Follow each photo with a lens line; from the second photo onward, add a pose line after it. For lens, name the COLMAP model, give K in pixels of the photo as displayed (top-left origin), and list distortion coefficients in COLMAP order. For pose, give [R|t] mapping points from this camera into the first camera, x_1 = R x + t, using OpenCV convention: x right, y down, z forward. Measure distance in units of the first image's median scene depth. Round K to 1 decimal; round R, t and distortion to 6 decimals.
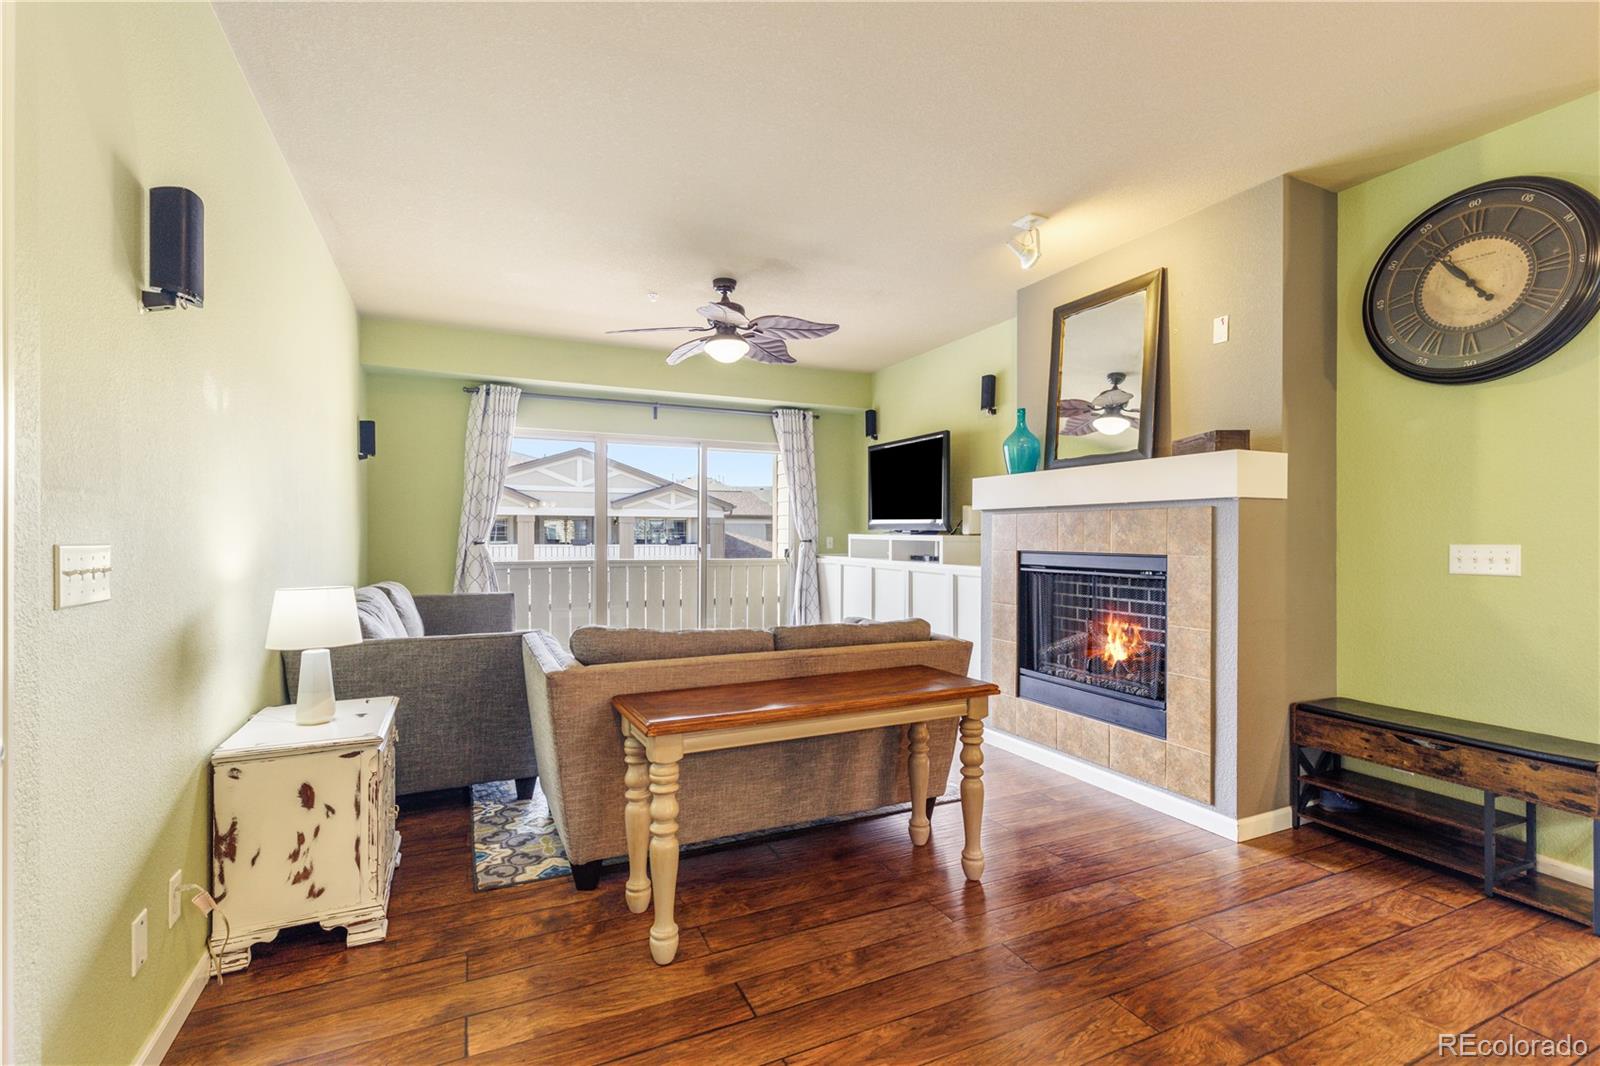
lens RADIAL K [[719.7, 0, 799.5], [0, 719.7, 532.8], [0, 0, 1]] dist [0.005262, -0.000424]
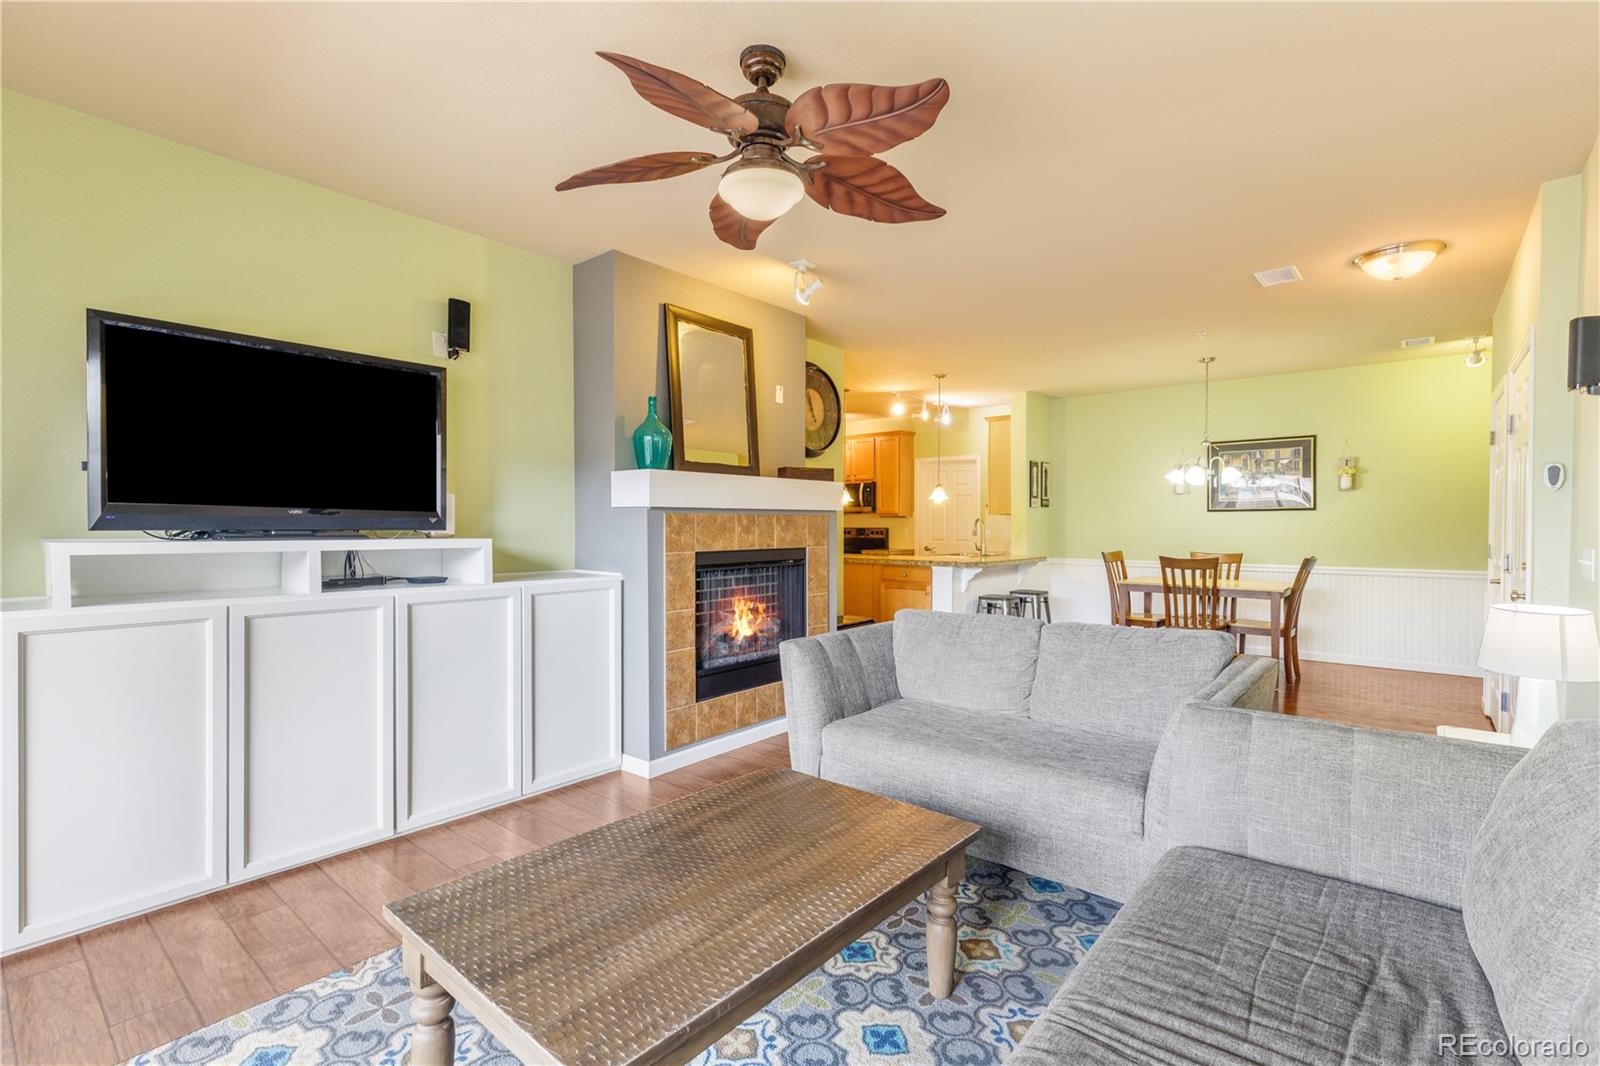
lens RADIAL K [[719.7, 0, 805.8], [0, 719.7, 526.9], [0, 0, 1]] dist [0.005262, -0.000424]
pose [[-0.415653, -0.007334, 0.909494, -0.654997], [-0.005053, 0.999971, 0.005755, -0.014448], [-0.909509, -0.002204, -0.415678, 1.307666]]
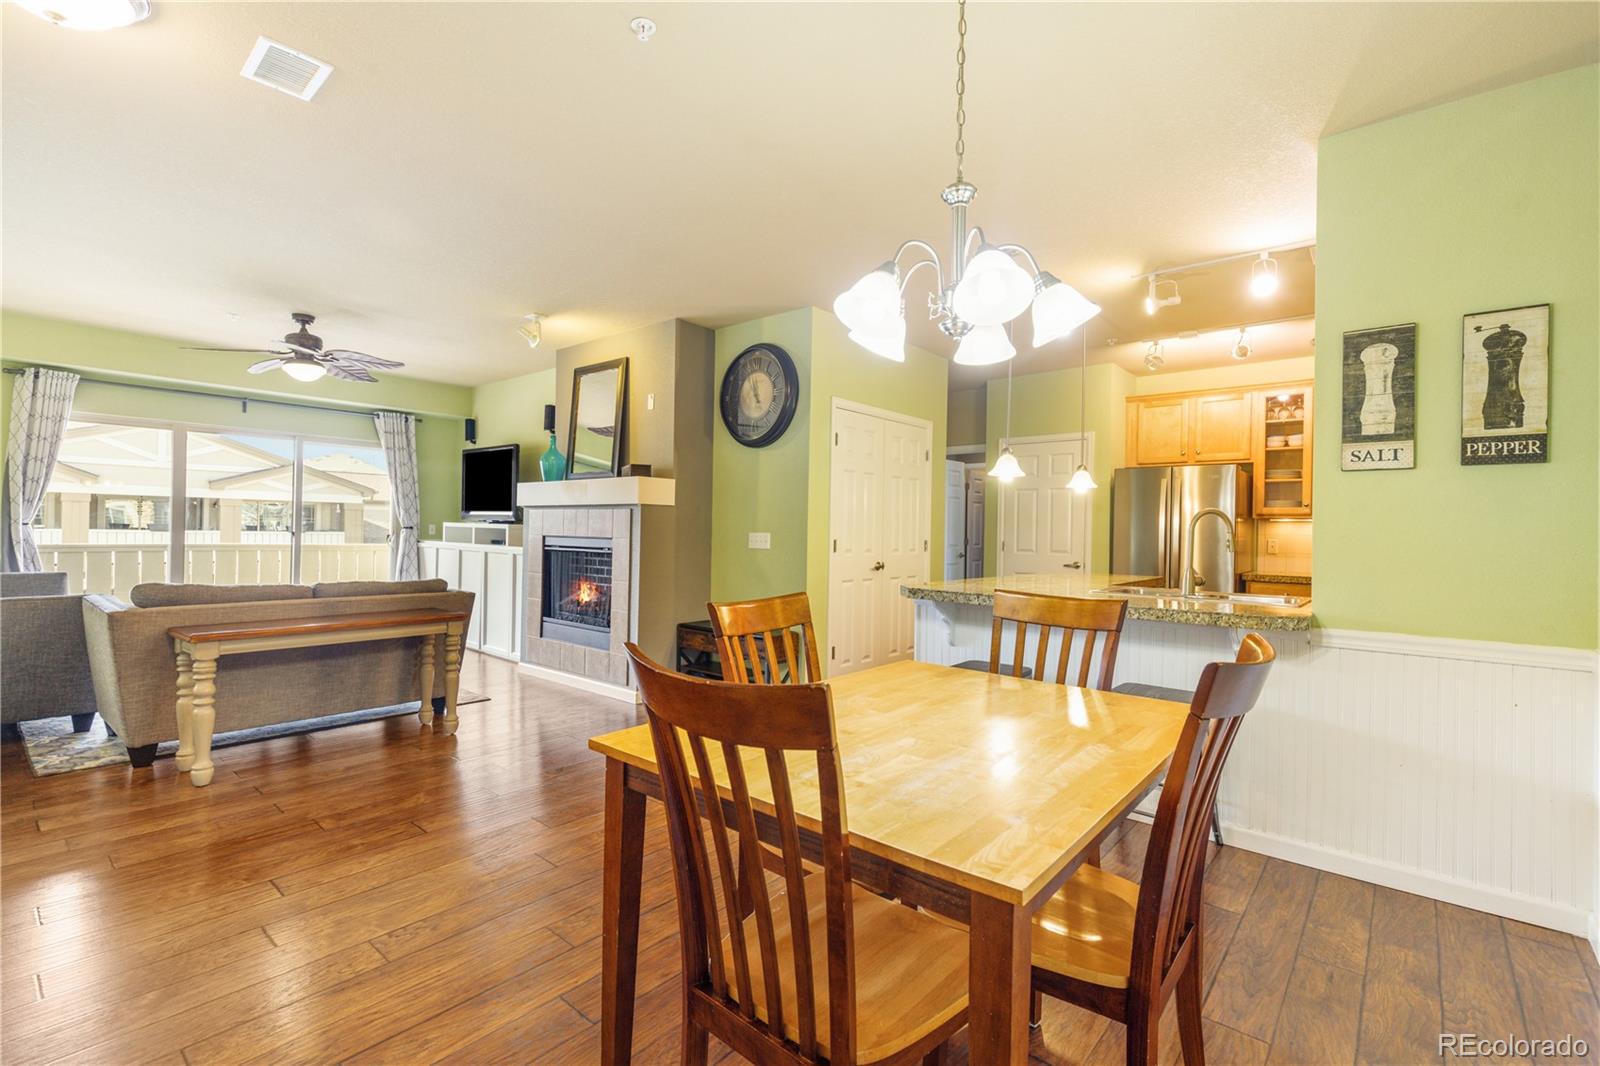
lens RADIAL K [[719.7, 0, 805.5], [0, 719.7, 524.0], [0, 0, 1]] dist [0.005262, -0.000424]
pose [[0.909038, 0.018082, 0.416321, 0.186333], [-0.017621, 0.999832, -0.004950, 0.000297], [-0.416341, -0.002836, 0.909204, -0.535458]]
